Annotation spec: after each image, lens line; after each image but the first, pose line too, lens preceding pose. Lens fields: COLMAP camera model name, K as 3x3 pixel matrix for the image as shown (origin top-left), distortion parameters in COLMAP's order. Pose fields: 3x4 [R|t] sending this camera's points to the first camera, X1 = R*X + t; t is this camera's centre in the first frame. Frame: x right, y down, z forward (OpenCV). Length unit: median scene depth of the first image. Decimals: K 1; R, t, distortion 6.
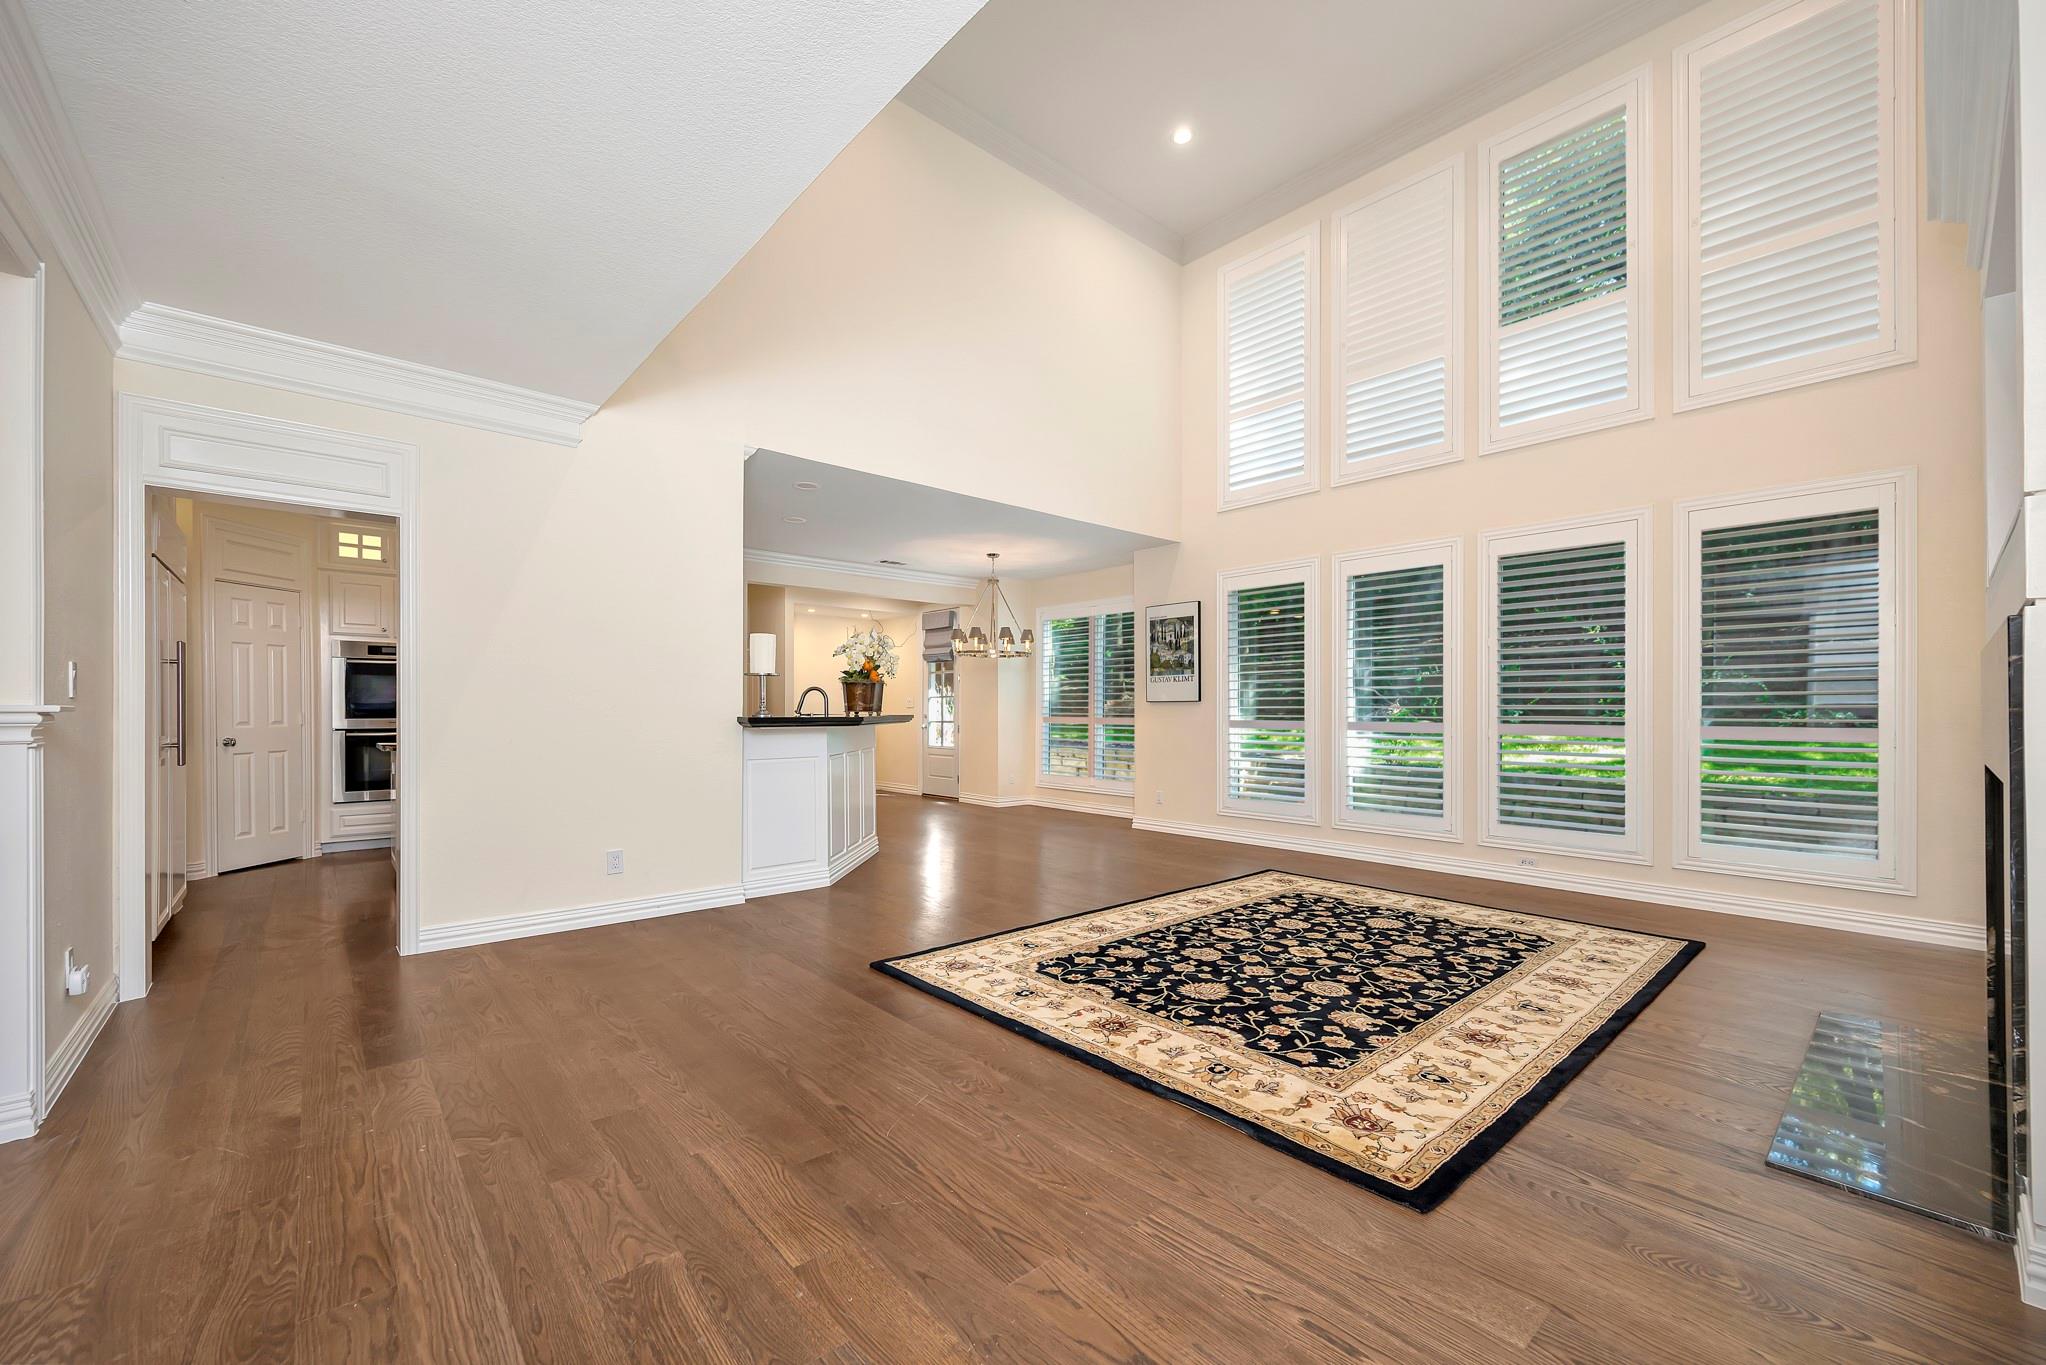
lens RADIAL K [[812.2, 0, 1017.8], [0, 812.2, 701.8], [0, 0, 1]] dist [-0.000732, -0.000051]
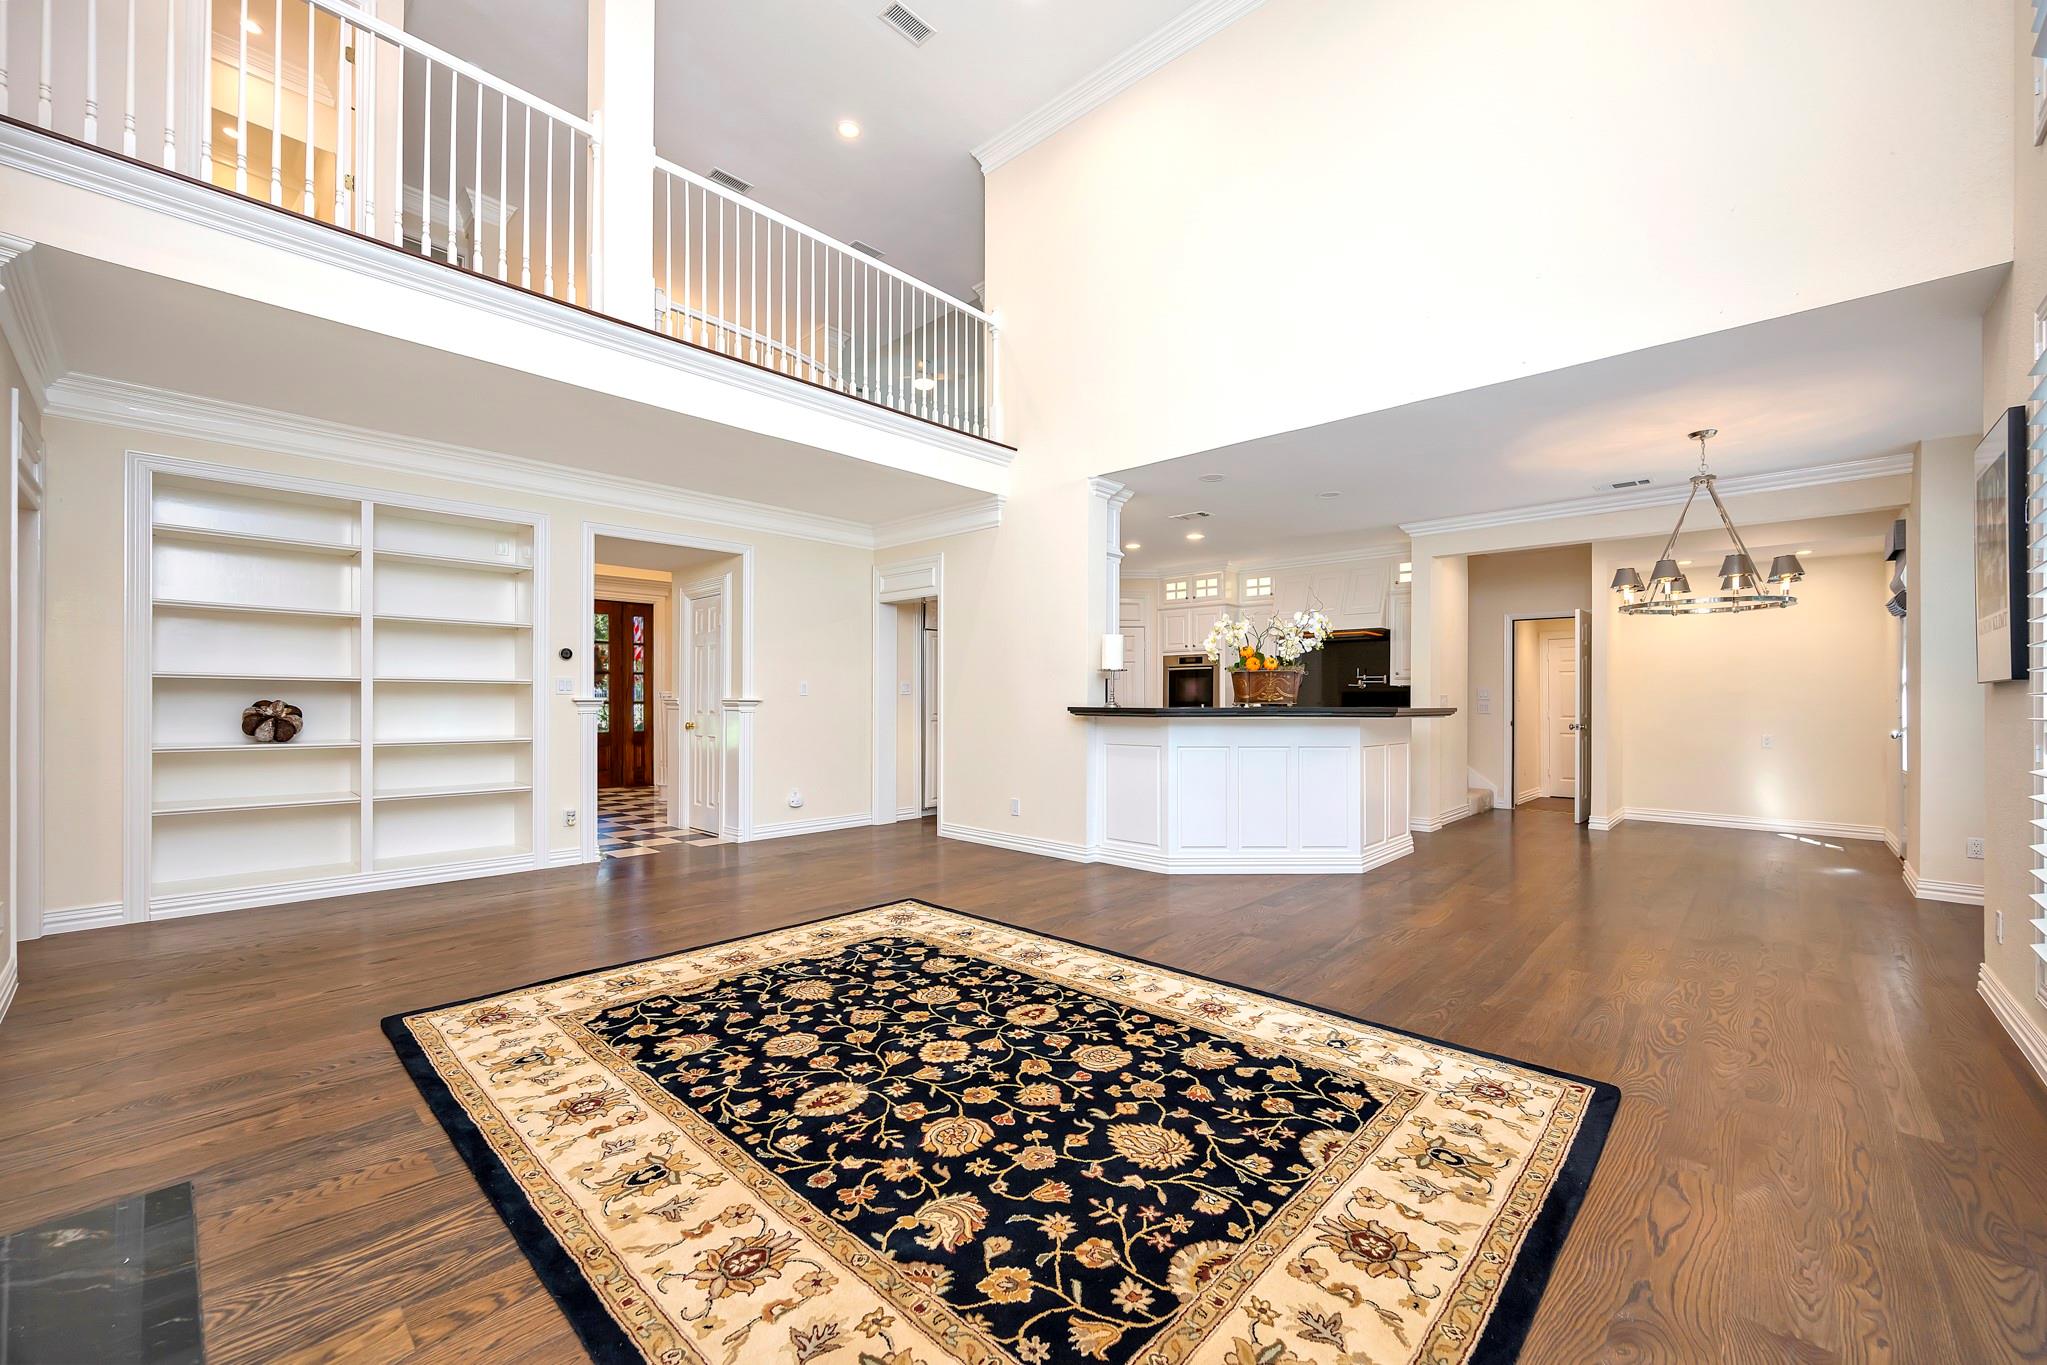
lens RADIAL K [[802.1, 0, 1029.2], [0, 802.1, 700.3], [0, 0, 1]] dist [-0.000203, 0.000175]
pose [[0.102354, -0.003036, -0.994743, 1.070276], [0.007823, 0.999967, -0.002247, 0.012927], [0.994717, -0.007552, 0.102375, 1.031624]]
